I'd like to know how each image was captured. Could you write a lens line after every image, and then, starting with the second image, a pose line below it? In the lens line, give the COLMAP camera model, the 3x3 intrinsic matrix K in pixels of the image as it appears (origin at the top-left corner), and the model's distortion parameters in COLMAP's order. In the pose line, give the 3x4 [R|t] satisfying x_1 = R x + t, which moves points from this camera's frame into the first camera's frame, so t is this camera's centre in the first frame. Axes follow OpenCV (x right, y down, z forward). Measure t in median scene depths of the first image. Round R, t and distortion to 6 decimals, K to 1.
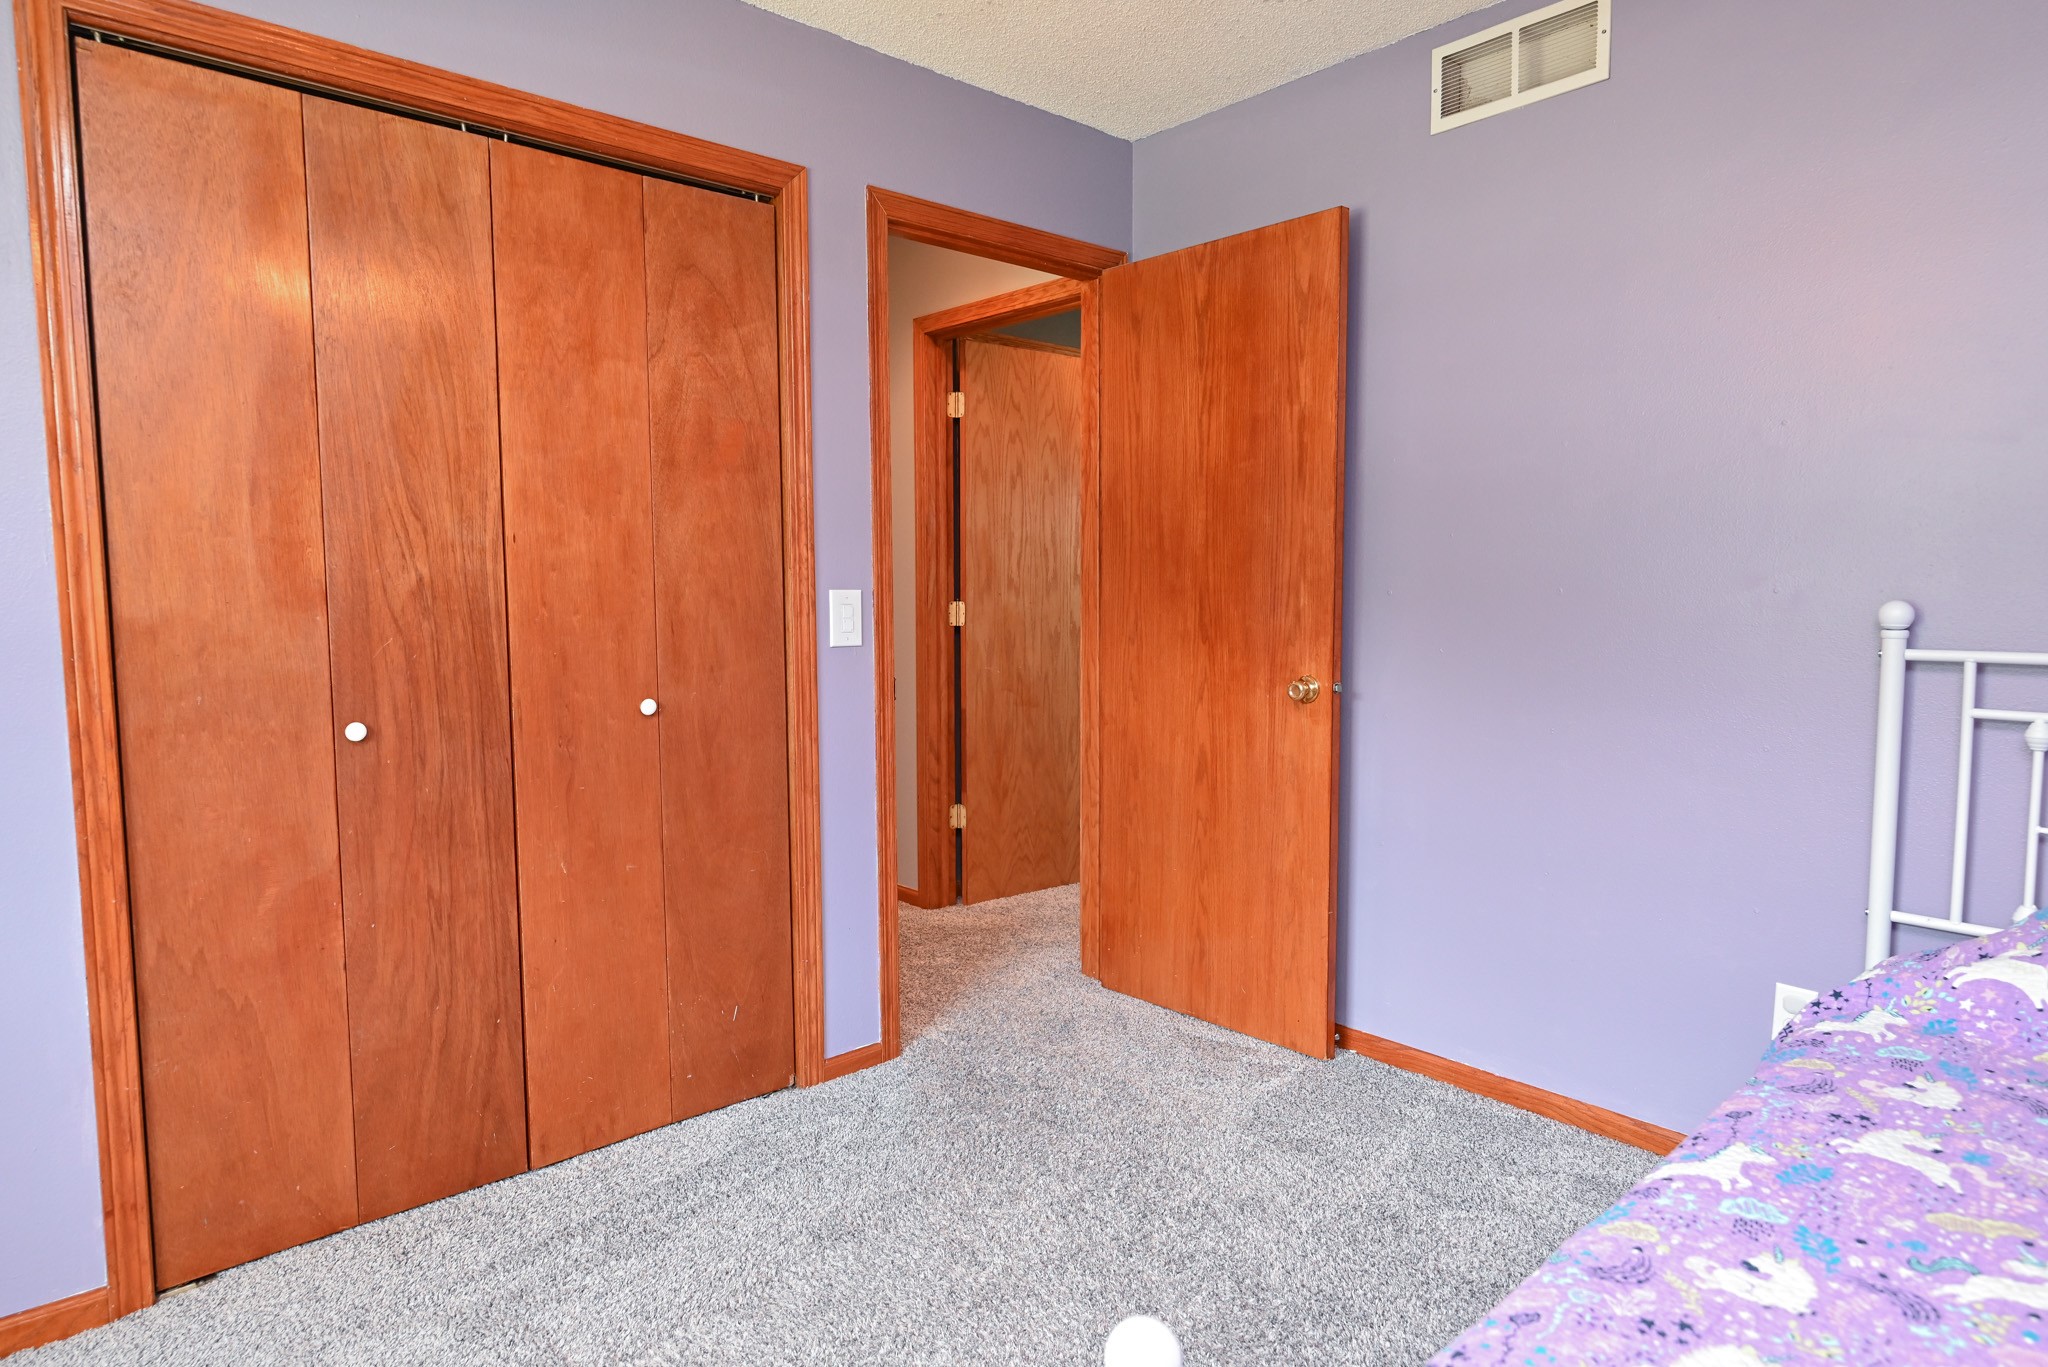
lens RADIAL K [[1170.3, 0, 1029.1], [0, 1170.3, 682.7], [0, 0, 1]] dist [0.000161, -0.000309]
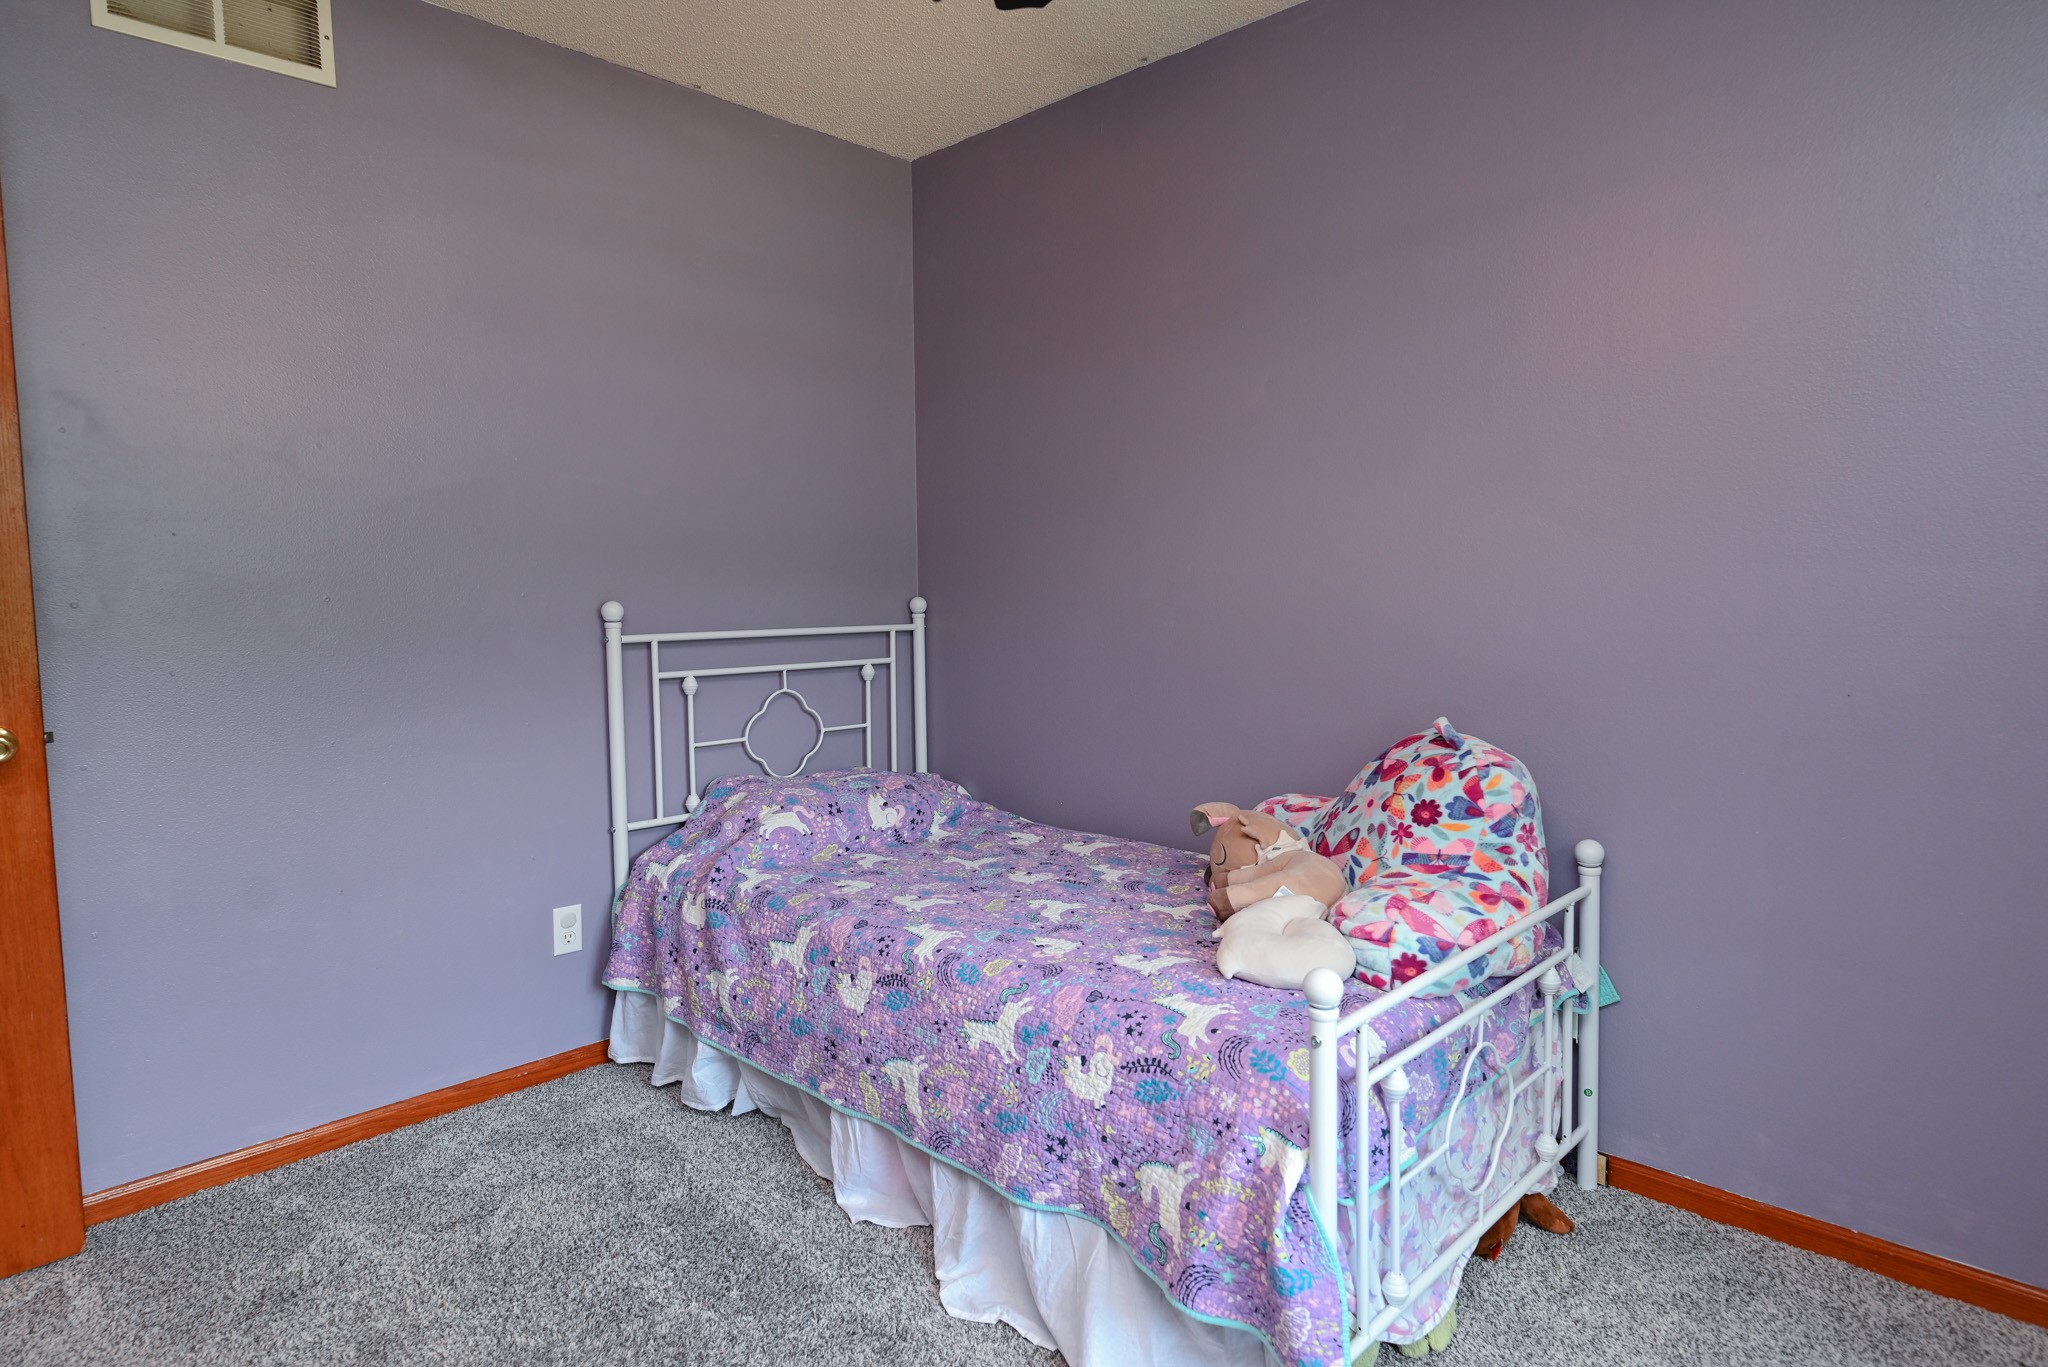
lens RADIAL K [[1159.0, 0, 1029.0], [0, 1159.0, 680.9], [0, 0, 1]] dist [0.002076, -0.001372]
pose [[-0.068216, -0.079693, 0.994483, -0.670993], [0.094210, 0.991836, 0.085943, -0.048195], [-0.993213, 0.099553, -0.060151, 0.605828]]
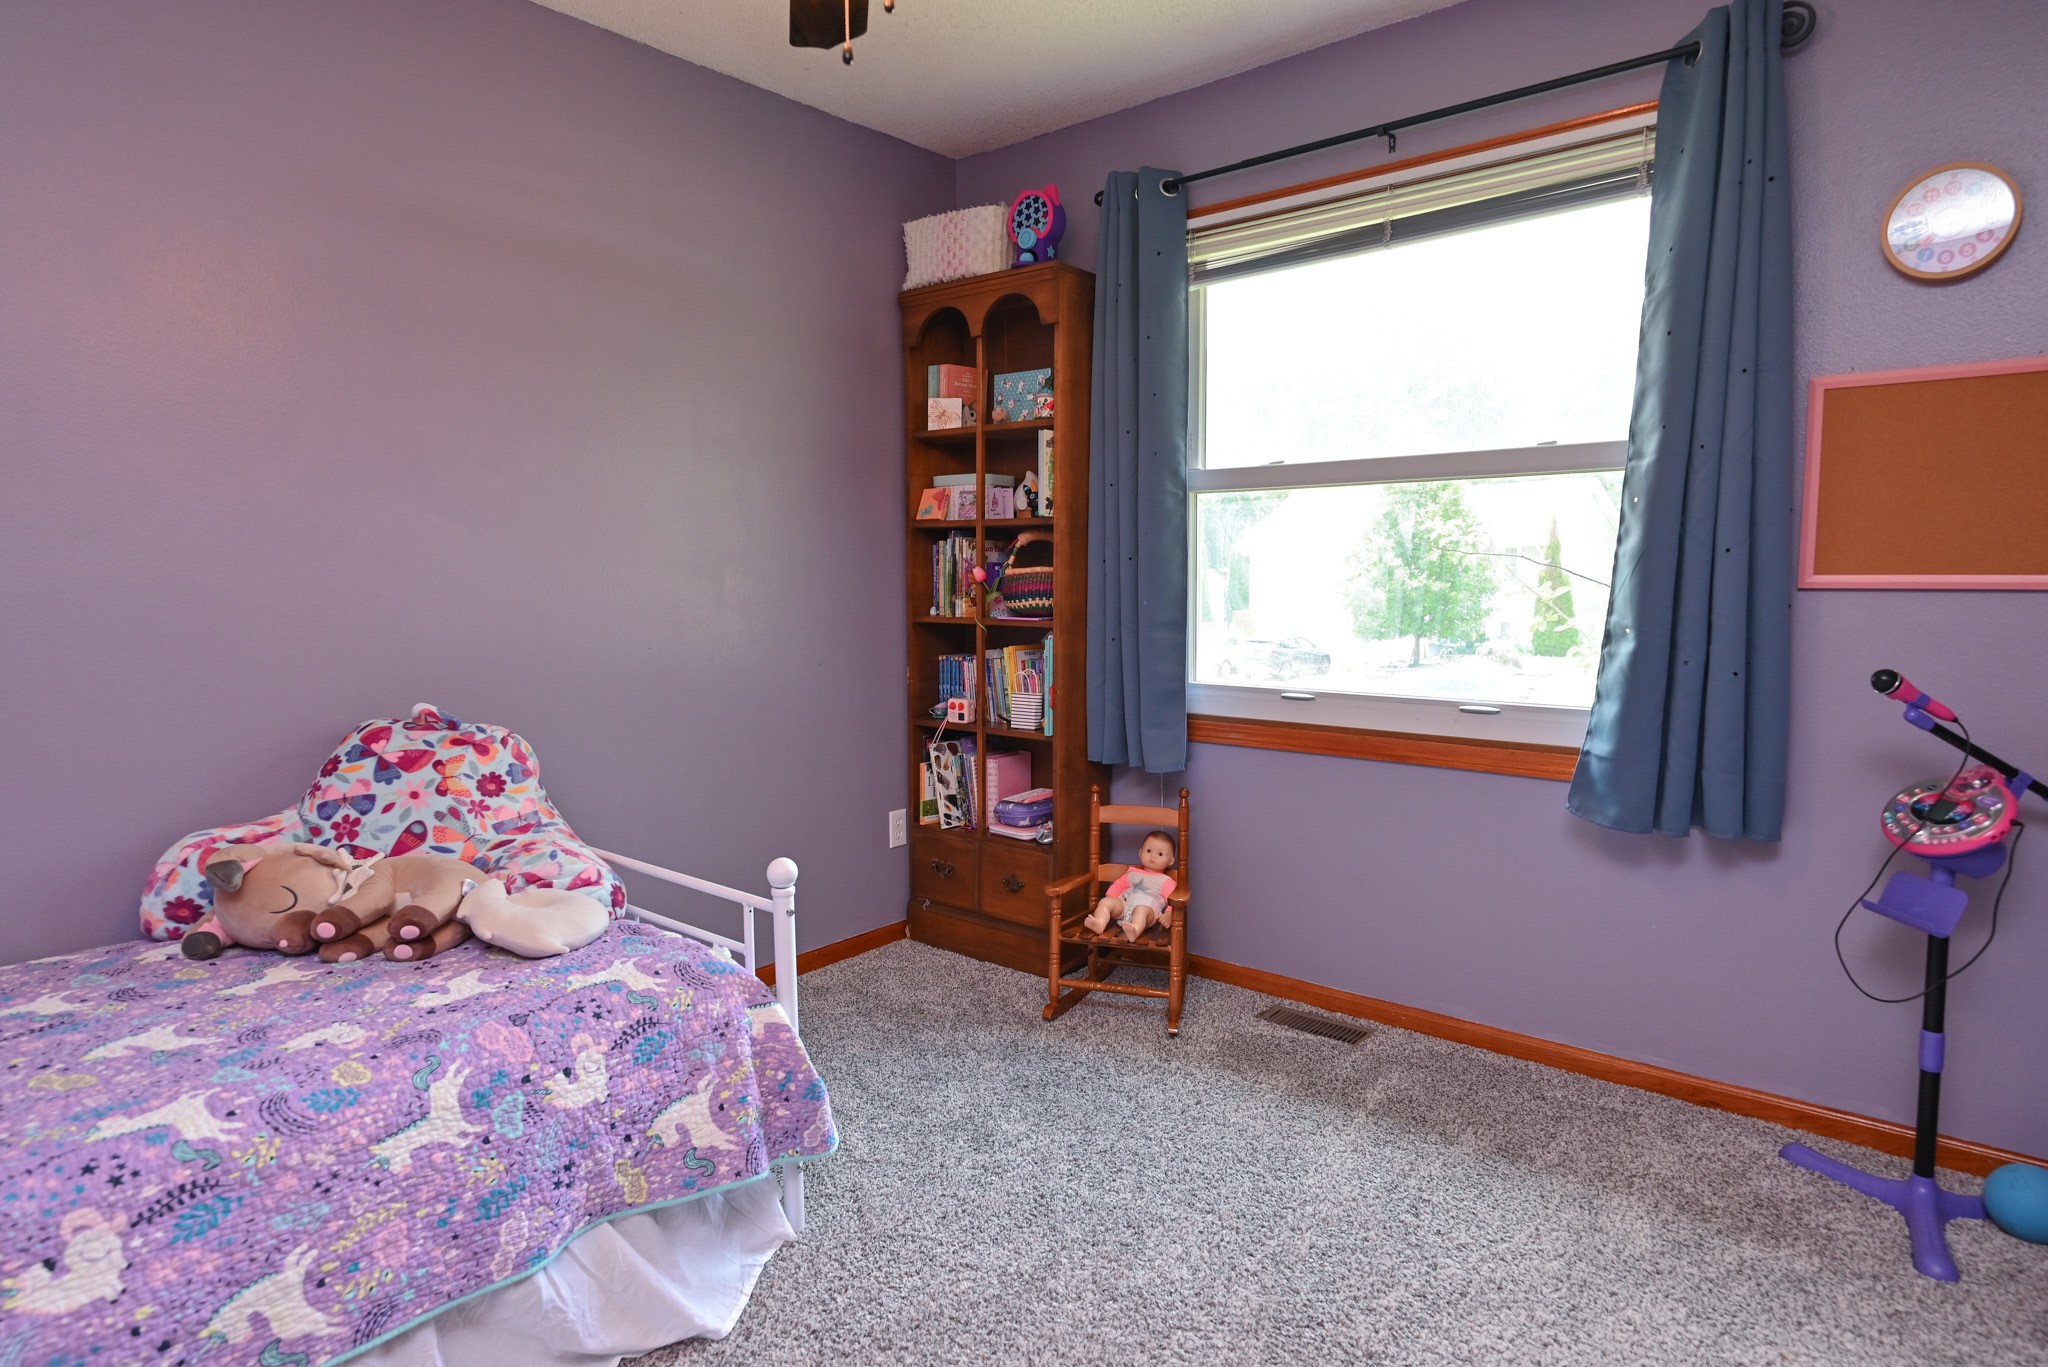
lens RADIAL K [[1170.3, 0, 1029.1], [0, 1170.3, 682.7], [0, 0, 1]] dist [0.000161, -0.000309]
pose [[-0.988951, 0.027469, -0.145676, -0.029158], [0.000673, 0.983505, 0.180882, -0.111515], [0.148242, 0.178785, -0.972656, 1.366642]]
